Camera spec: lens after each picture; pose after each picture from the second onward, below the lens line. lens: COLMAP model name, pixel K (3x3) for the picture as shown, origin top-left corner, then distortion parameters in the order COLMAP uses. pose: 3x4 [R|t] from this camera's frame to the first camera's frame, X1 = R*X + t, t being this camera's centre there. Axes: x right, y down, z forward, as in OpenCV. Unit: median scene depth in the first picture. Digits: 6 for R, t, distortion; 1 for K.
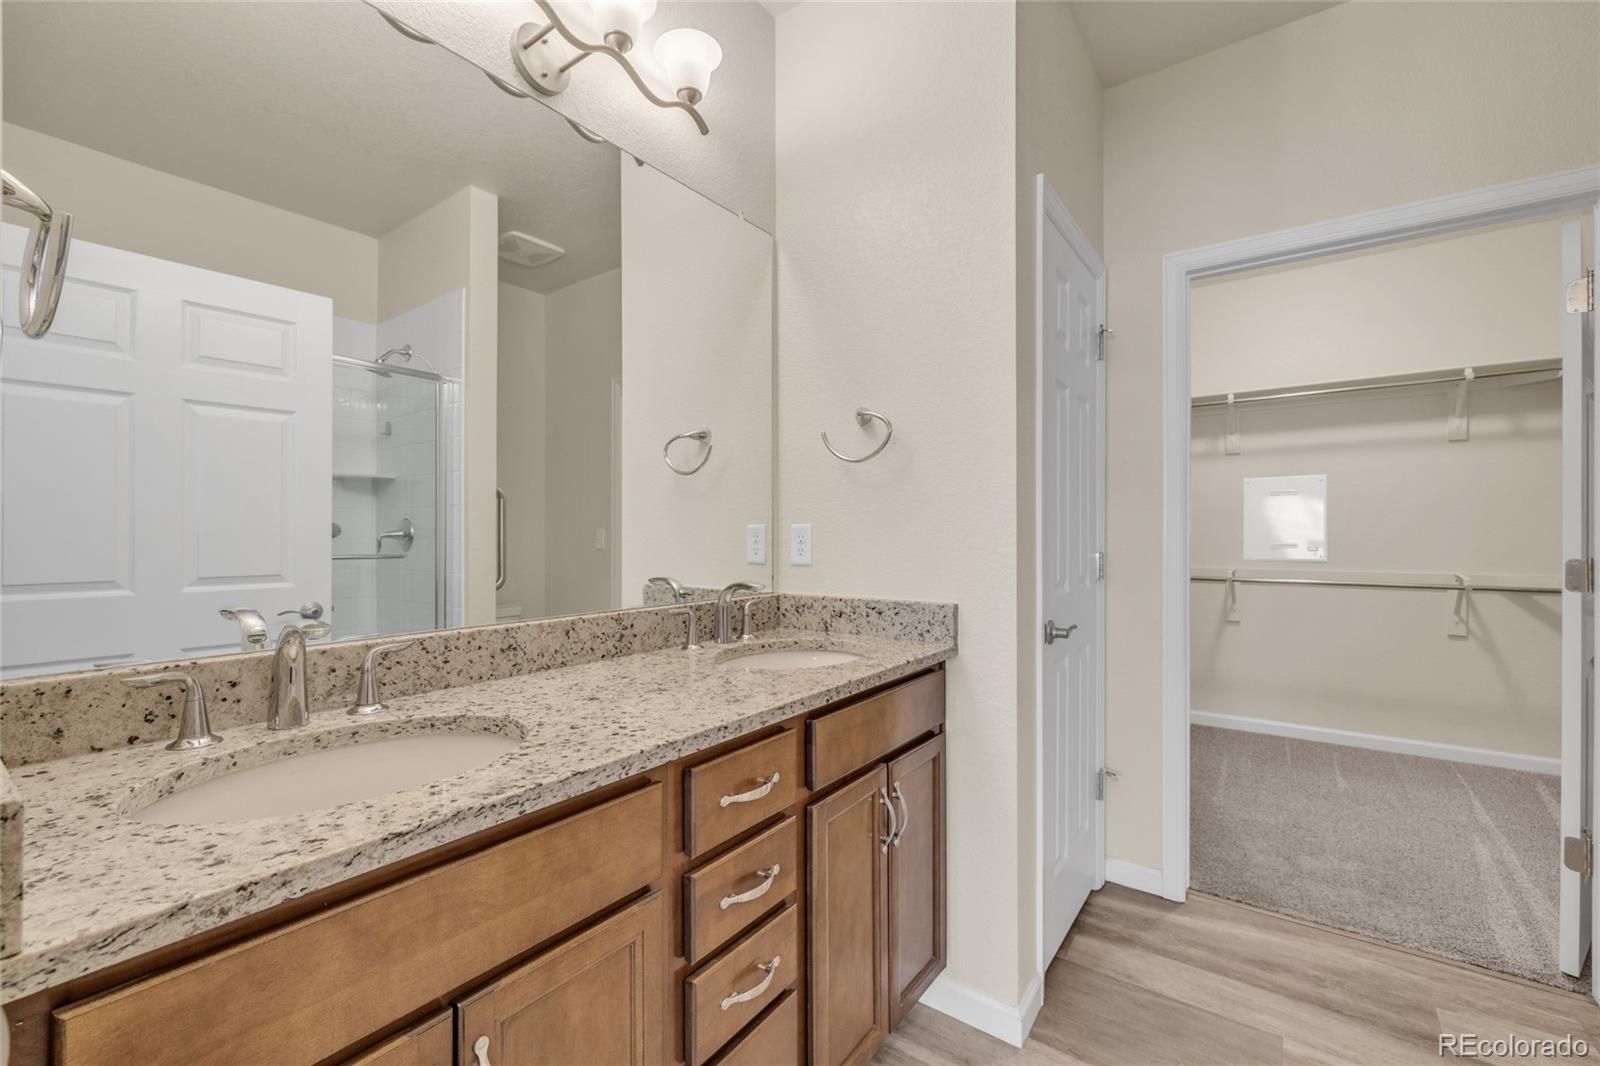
lens RADIAL K [[671.6, 0, 795.4], [0, 671.6, 533.5], [0, 0, 1]] dist [0.002470, -0.000484]
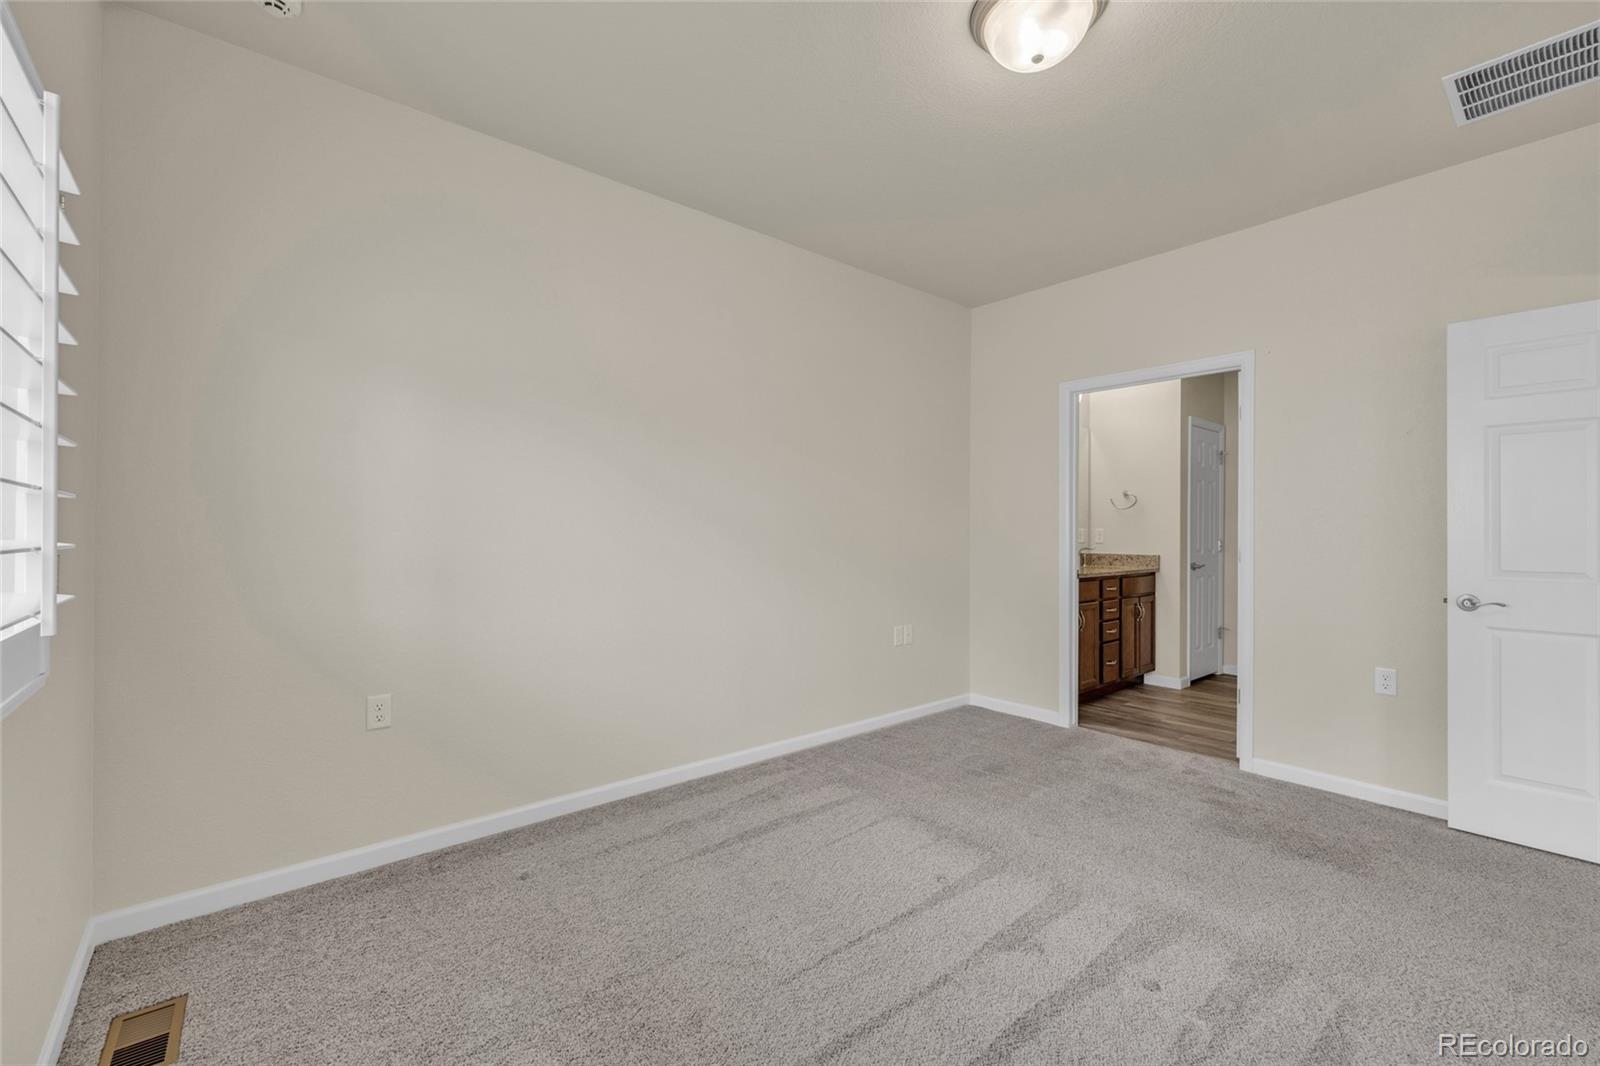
lens RADIAL K [[671.6, 0, 806.0], [0, 671.6, 526.9], [0, 0, 1]] dist [0.002470, -0.000484]
pose [[0.972548, 0.006431, -0.232614, -0.630130], [-0.007070, 0.999973, -0.001913, -0.009489], [0.232595, 0.003505, 0.972567, -2.420488]]
